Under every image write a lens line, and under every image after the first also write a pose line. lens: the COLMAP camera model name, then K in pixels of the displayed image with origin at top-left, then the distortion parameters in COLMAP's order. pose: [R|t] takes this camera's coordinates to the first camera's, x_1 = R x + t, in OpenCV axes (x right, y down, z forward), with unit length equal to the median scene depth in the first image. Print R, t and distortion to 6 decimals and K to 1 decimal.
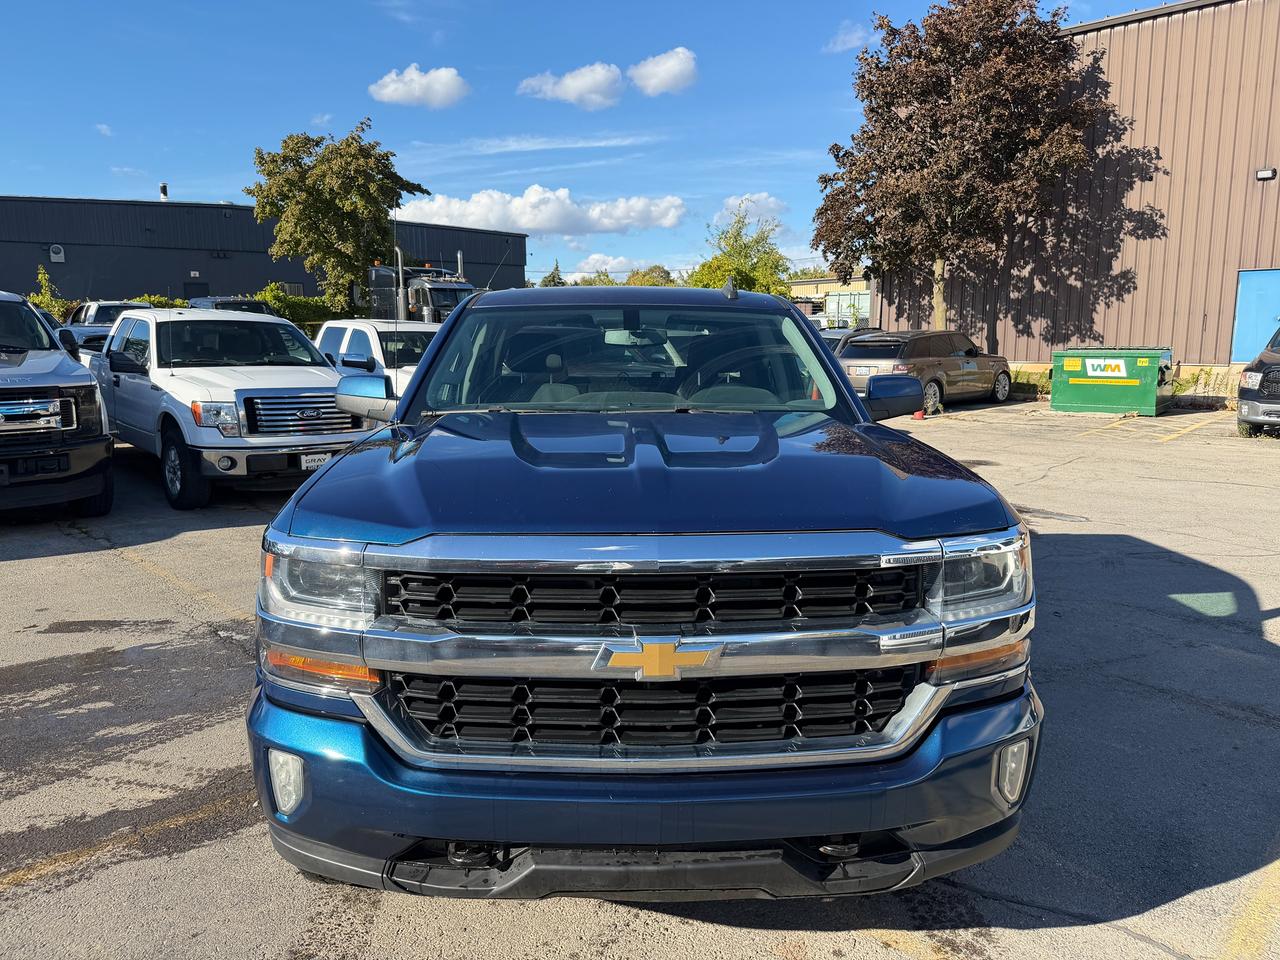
lens RADIAL K [[900.0, 0, 643.0], [0, 900.0, 515.6], [0, 0, 1]] dist [0.054028, -0.104210]
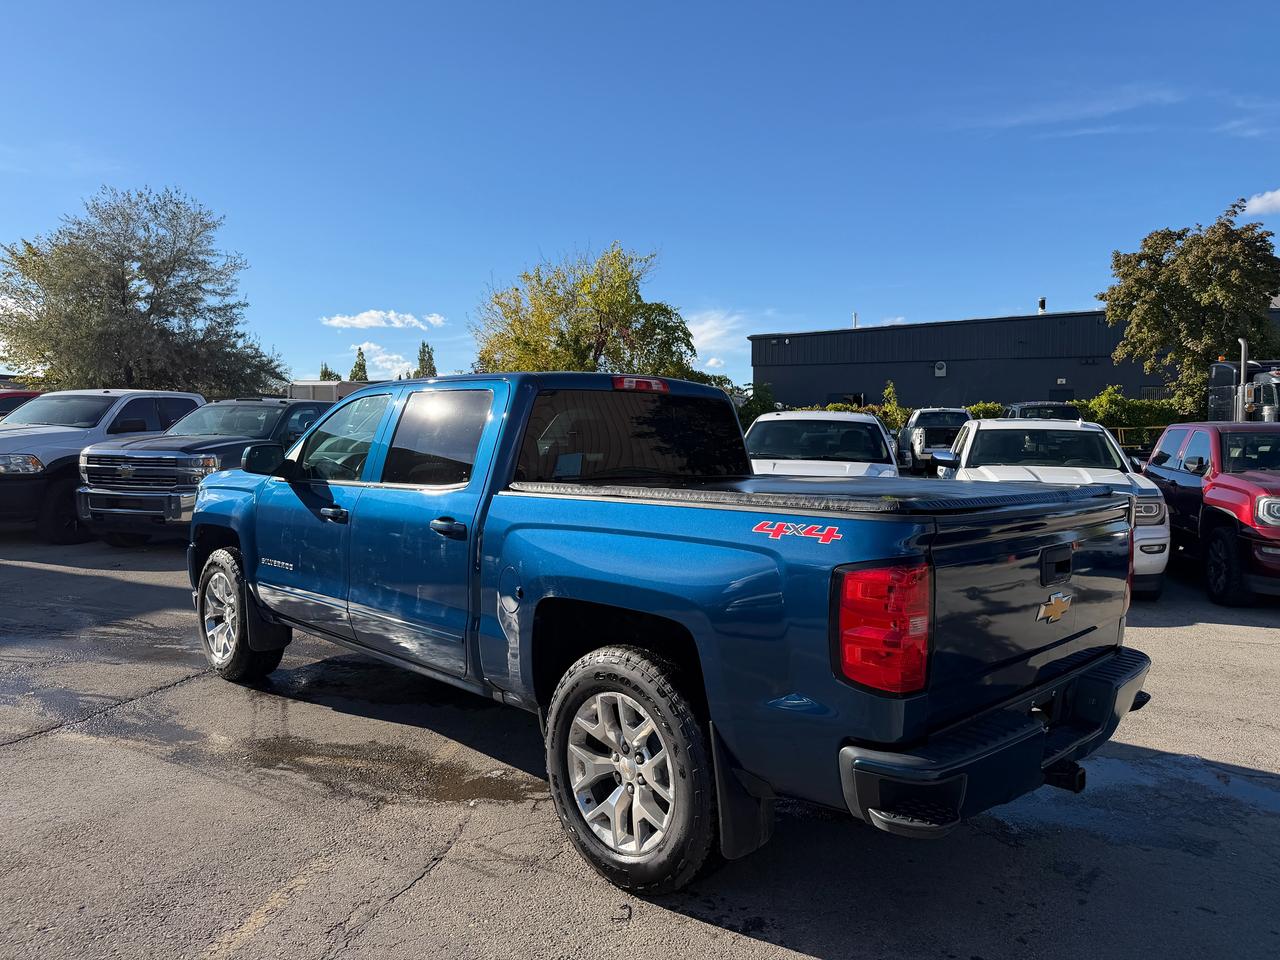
lens RADIAL K [[907.7, 0, 640.1], [0, 907.7, 496.8], [0, 0, 1]] dist [0.051628, -0.079550]
pose [[0.556361, 0.055278, -0.829100, 0.133914], [-0.169110, 0.984435, -0.047846, -0.013308], [0.813550, 0.166829, 0.557049, 0.086093]]
